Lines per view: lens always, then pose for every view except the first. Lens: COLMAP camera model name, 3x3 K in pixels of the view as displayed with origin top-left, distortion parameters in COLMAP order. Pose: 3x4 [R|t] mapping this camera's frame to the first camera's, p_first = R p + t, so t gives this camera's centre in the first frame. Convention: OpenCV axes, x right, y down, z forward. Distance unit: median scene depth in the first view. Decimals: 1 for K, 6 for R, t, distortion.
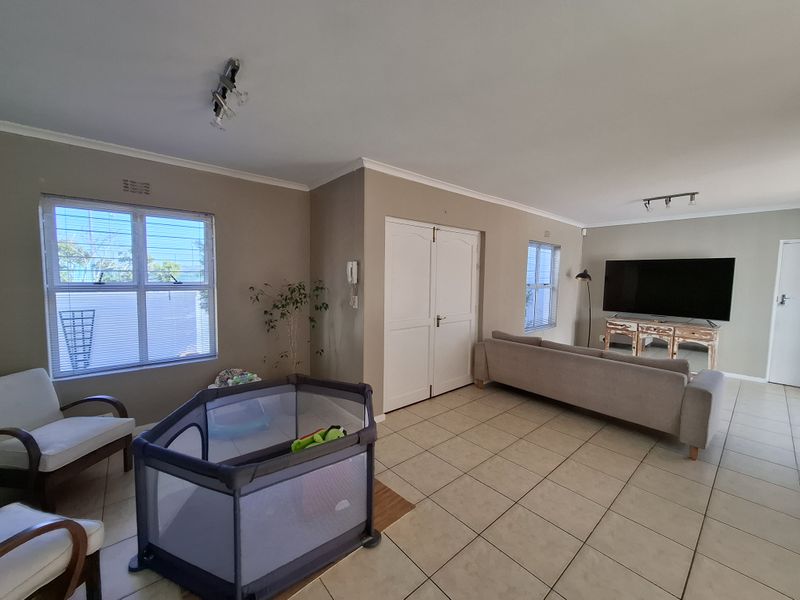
lens RADIAL K [[318.5, 0, 400.0], [0, 318.5, 300.0], [0, 0, 1]] dist [0.021981, 0.000085]
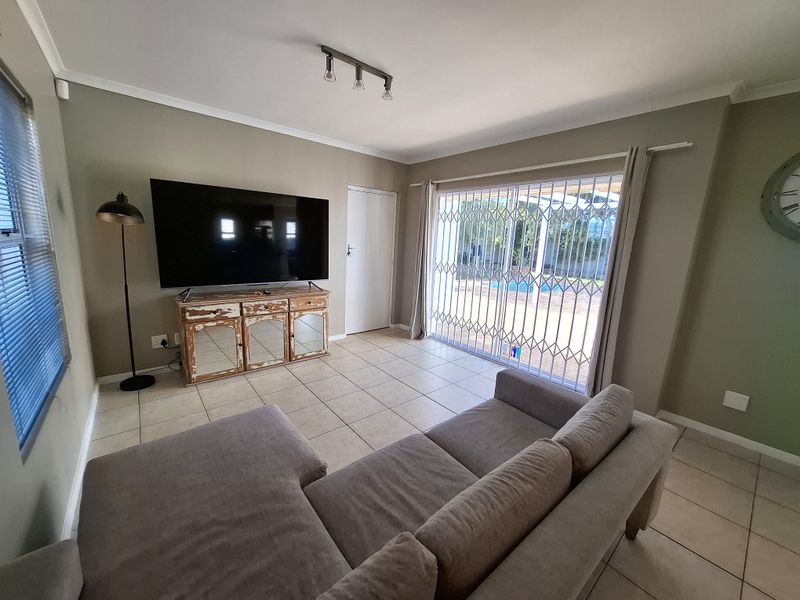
lens RADIAL K [[316.9, 0, 397.4], [0, 316.9, 297.6], [0, 0, 1]] dist [0.000889, 0.000335]
pose [[0.024039, -0.207044, 0.978036, 0.192908], [0.028424, 0.978065, 0.206352, -0.043257], [-0.999307, 0.022839, 0.029396, 0.691222]]
